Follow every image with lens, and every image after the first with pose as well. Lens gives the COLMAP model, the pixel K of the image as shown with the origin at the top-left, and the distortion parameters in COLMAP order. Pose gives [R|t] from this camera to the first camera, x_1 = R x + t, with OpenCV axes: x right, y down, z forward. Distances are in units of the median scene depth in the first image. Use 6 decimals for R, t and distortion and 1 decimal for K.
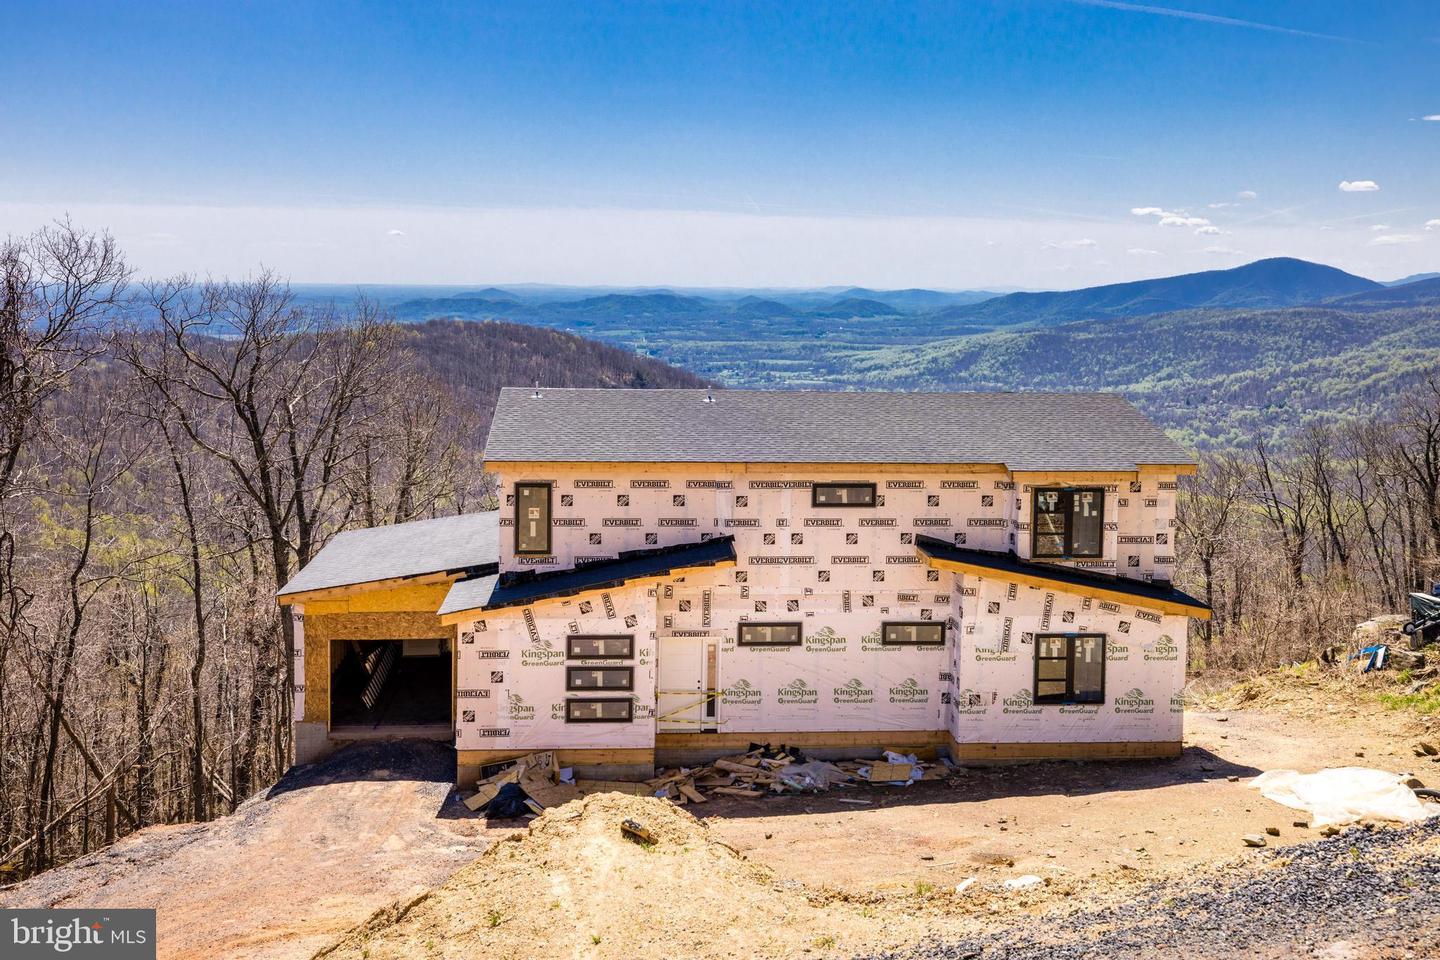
lens RADIAL K [[1420.9, 0, 710.3], [0, 1420.9, 485.8], [0, 0, 1]] dist [0.004229, 0.000000]
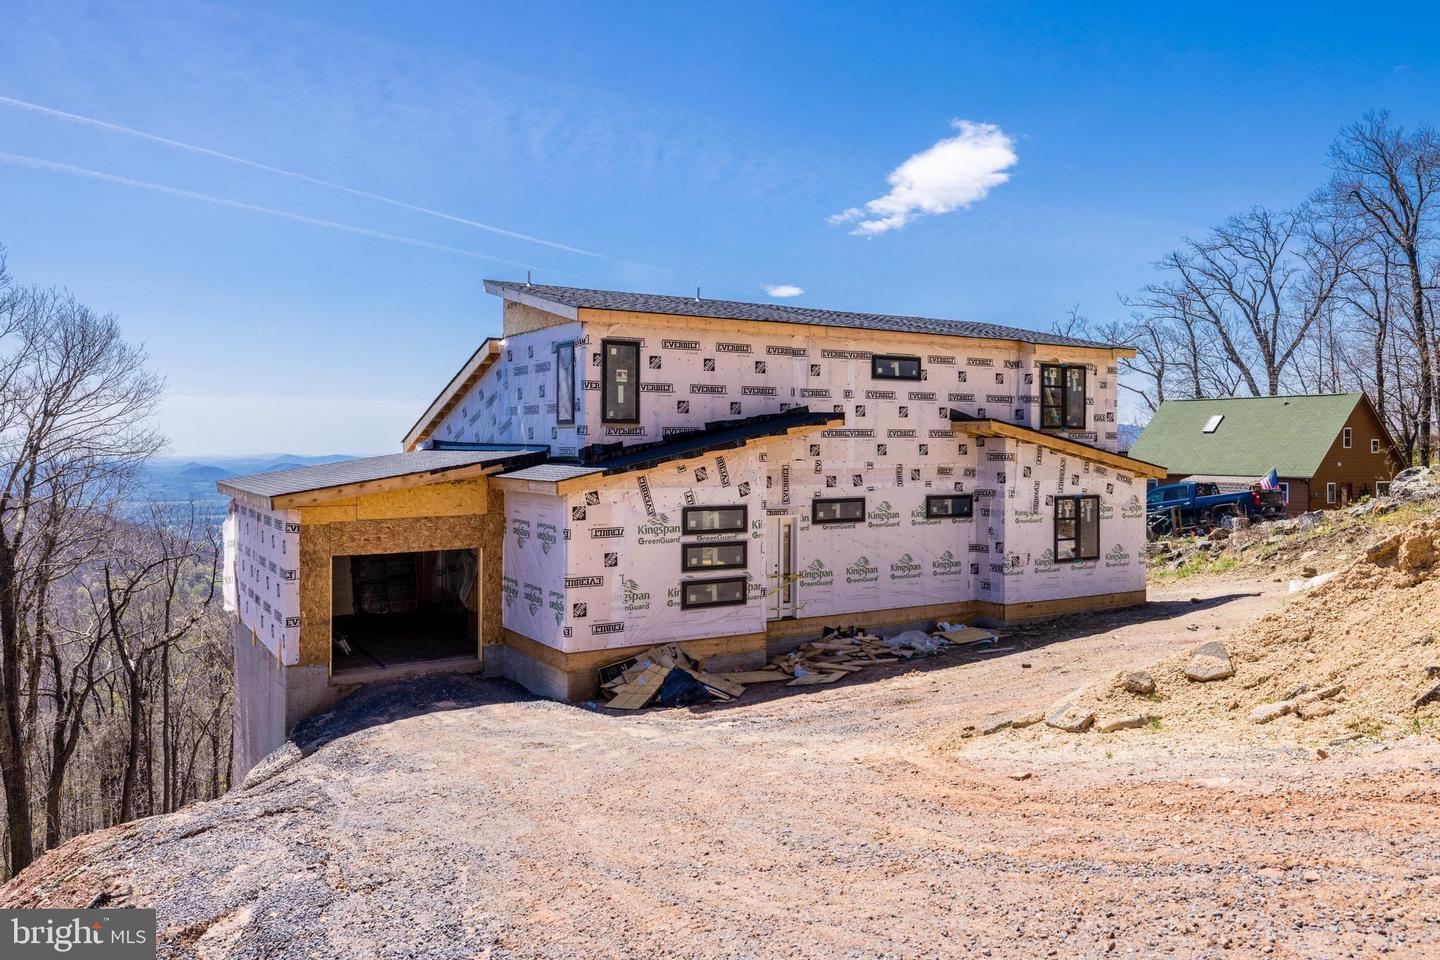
lens RADIAL K [[1076.6, 0, 751.3], [0, 1076.6, 495.2], [0, 0, 1]] dist [0.005501, -0.002445]
pose [[0.885782, -0.038191, 0.462528, -0.353863], [0.078239, 0.994633, -0.067708, 0.139933], [-0.457460, 0.096162, 0.884015, 0.377632]]
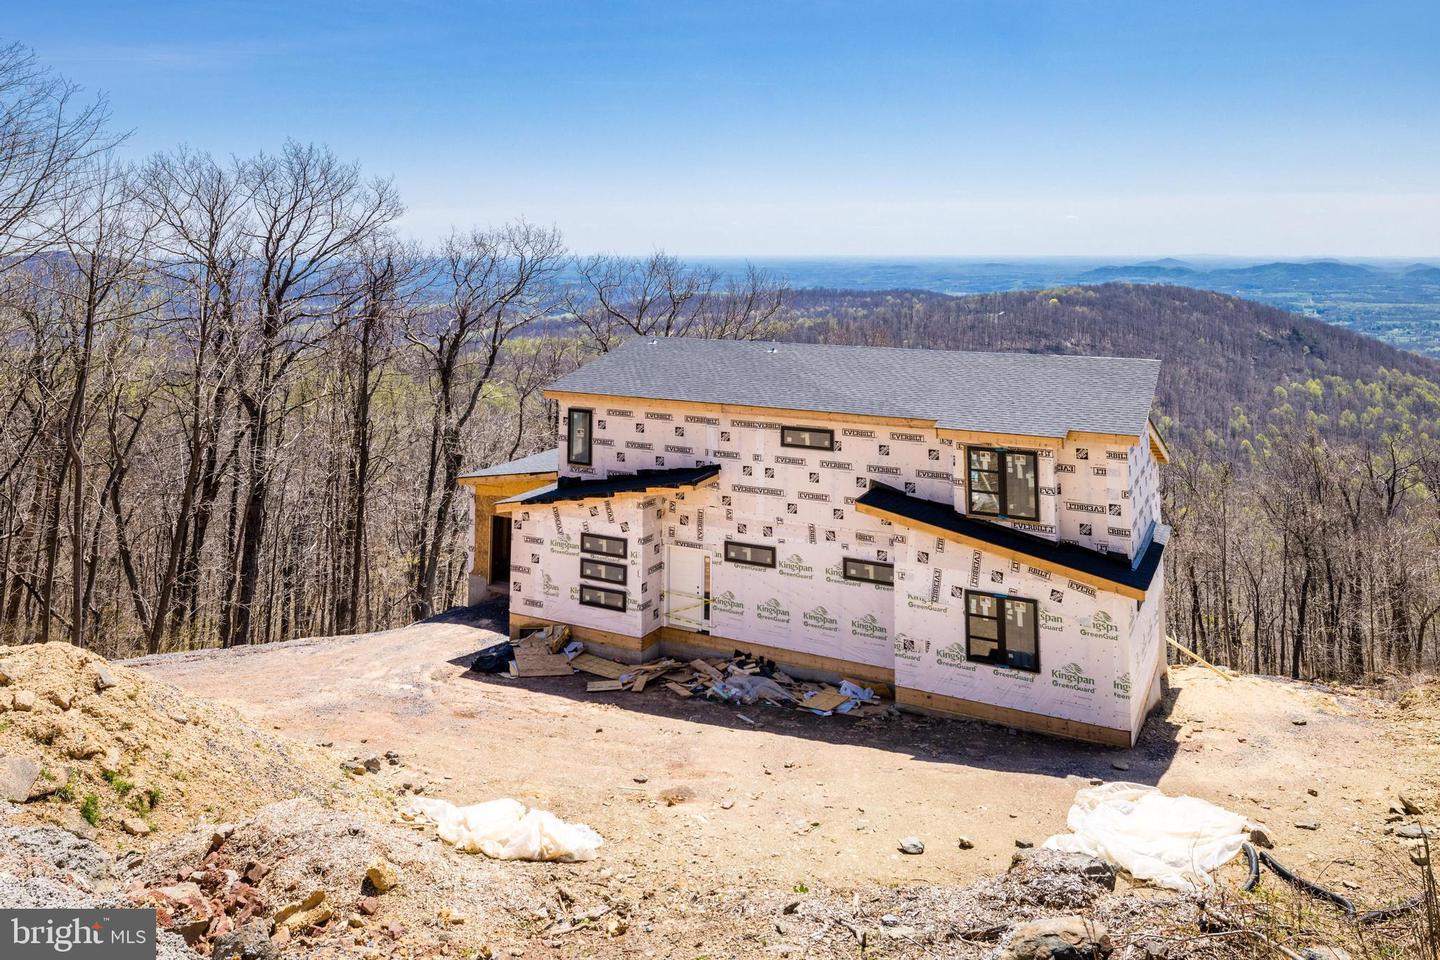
lens RADIAL K [[1074.4, 0, 704.3], [0, 1074.4, 219.0], [0, 0, 1]] dist [0.007174, -0.003834]
pose [[0.851531, -0.025349, -0.523691, 0.482594], [-0.066018, 0.985697, -0.155057, -0.027862], [0.520131, 0.166609, 0.837678, 0.196151]]
